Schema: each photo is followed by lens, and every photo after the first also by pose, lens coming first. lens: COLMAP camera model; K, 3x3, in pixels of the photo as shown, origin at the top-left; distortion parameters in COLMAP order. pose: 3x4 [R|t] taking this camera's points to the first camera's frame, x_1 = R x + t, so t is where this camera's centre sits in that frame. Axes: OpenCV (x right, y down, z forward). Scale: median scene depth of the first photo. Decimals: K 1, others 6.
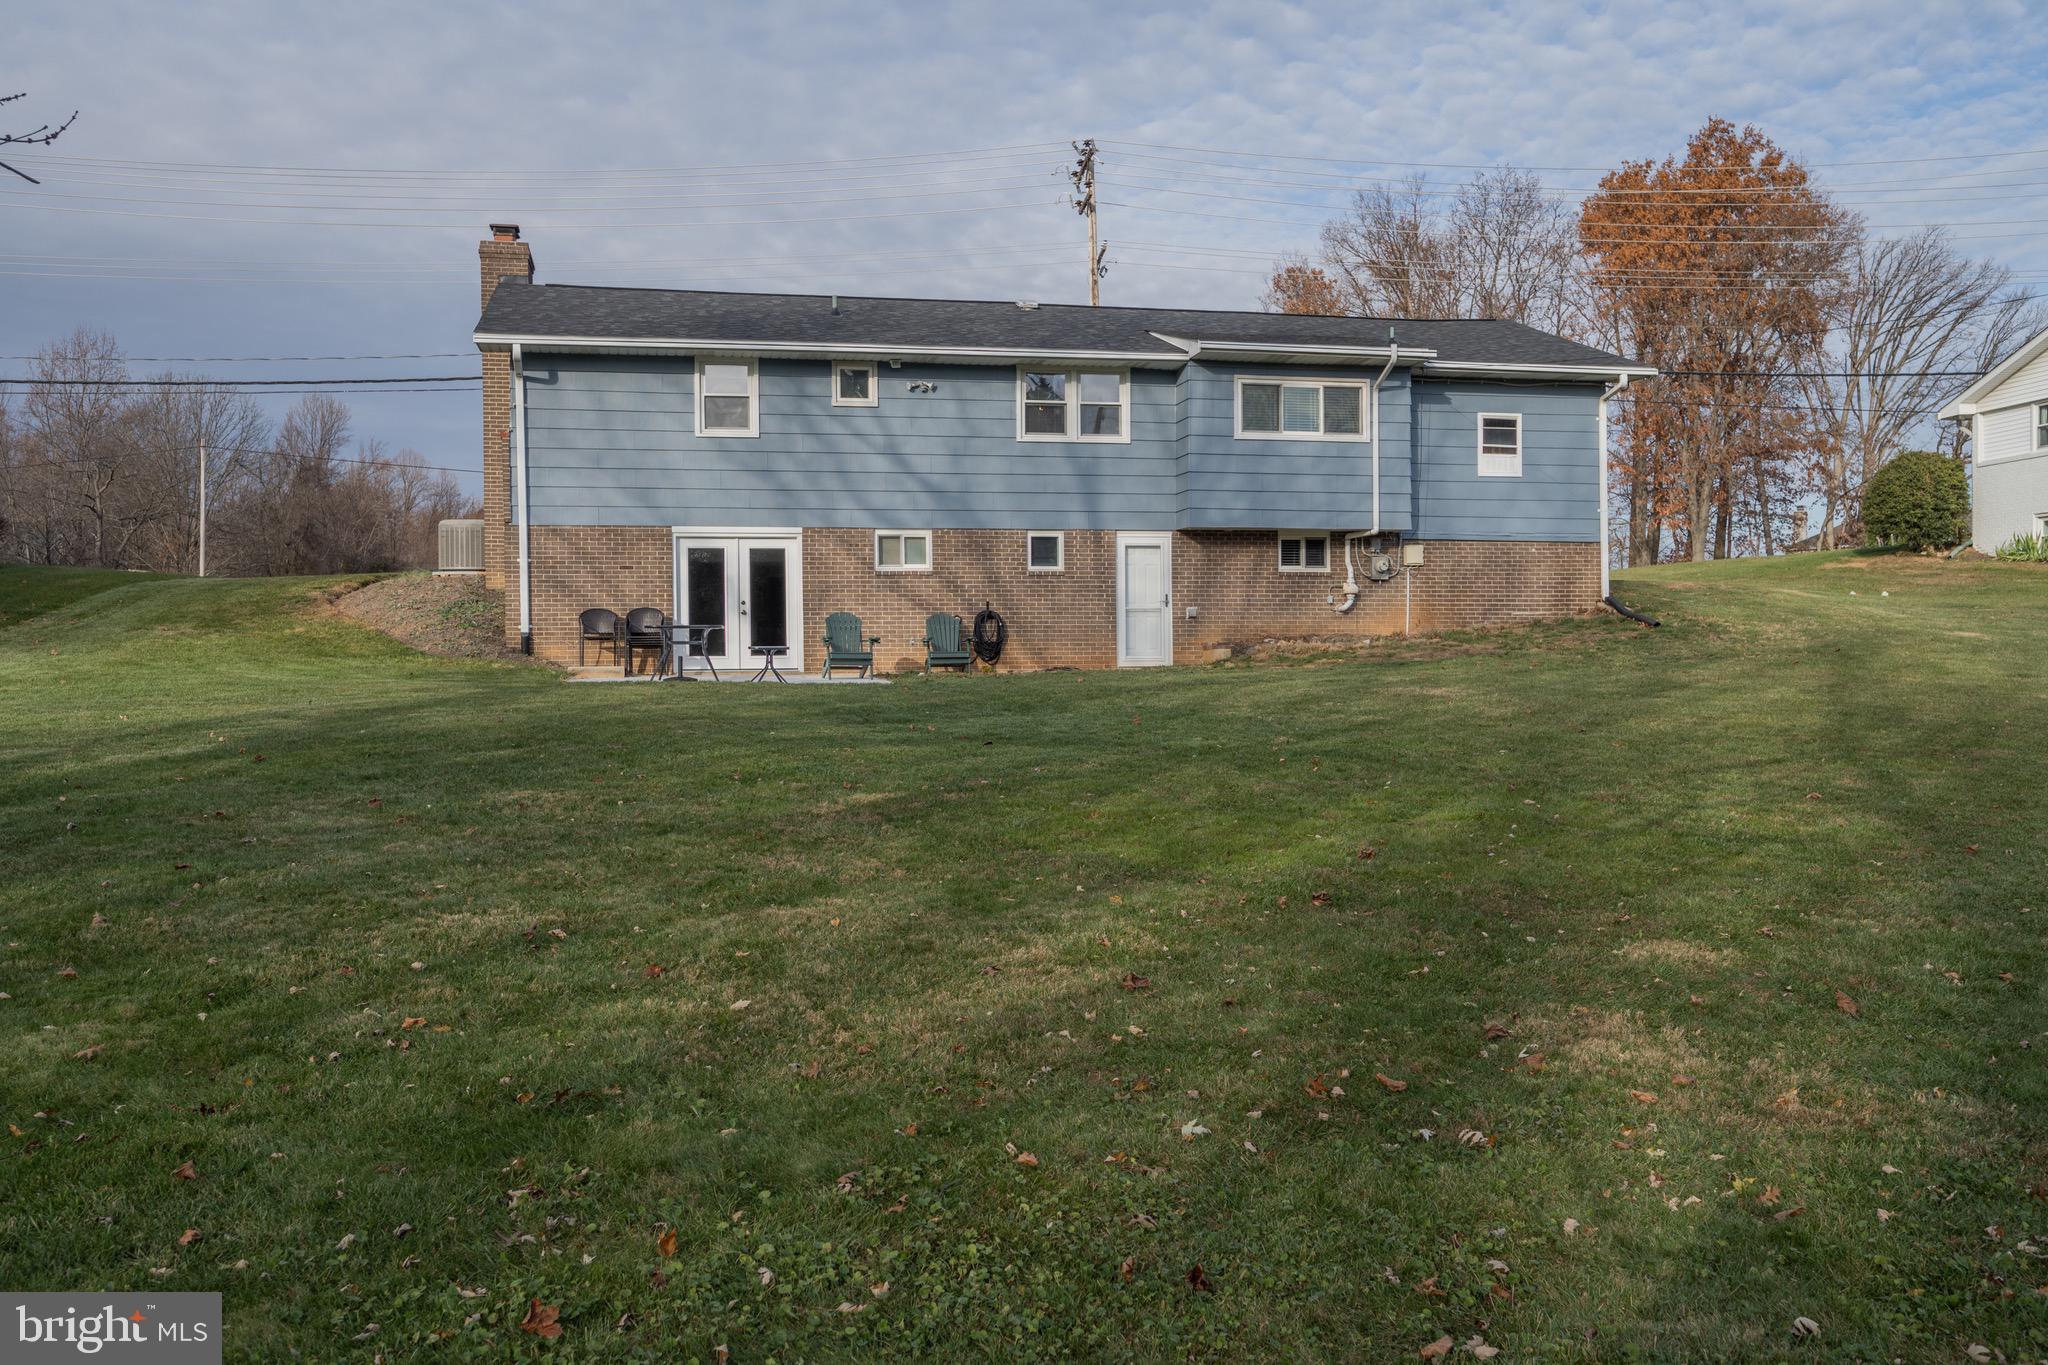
lens RADIAL K [[1777.8, 0, 1024.8], [0, 1777.8, 673.9], [0, 0, 1]] dist [0.014929, -0.015624]
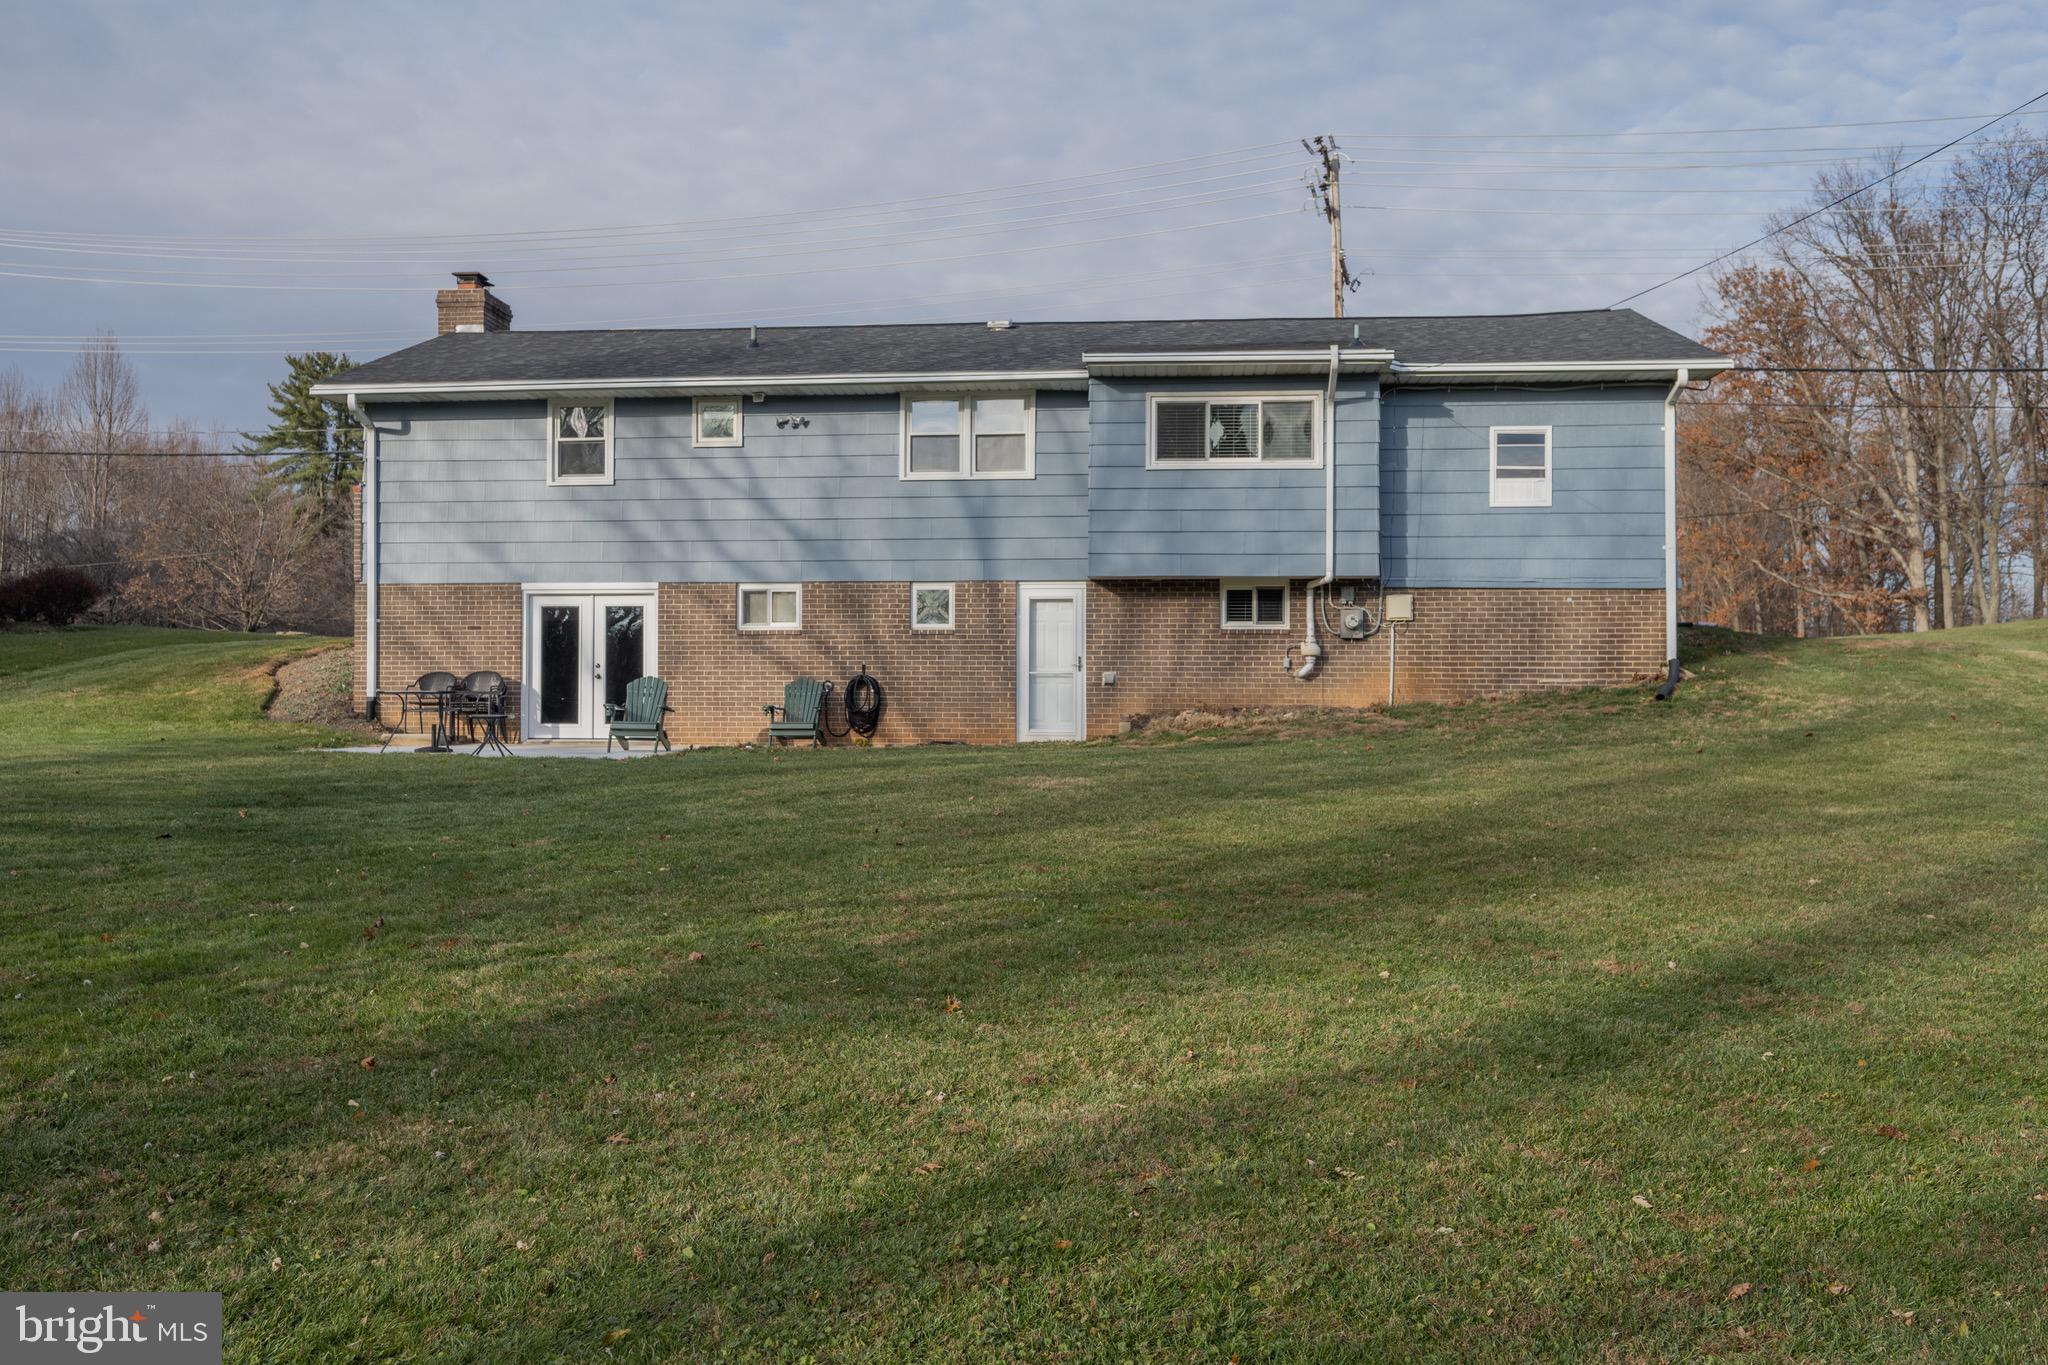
lens RADIAL K [[1777.8, 0, 1018.1], [0, 1777.8, 677.5], [0, 0, 1]] dist [0.014929, -0.015624]
pose [[0.948653, 0.005340, -0.316274, 0.309518], [-0.013048, 0.999667, -0.022260, -0.015112], [0.316049, 0.025244, 0.948407, 0.187751]]
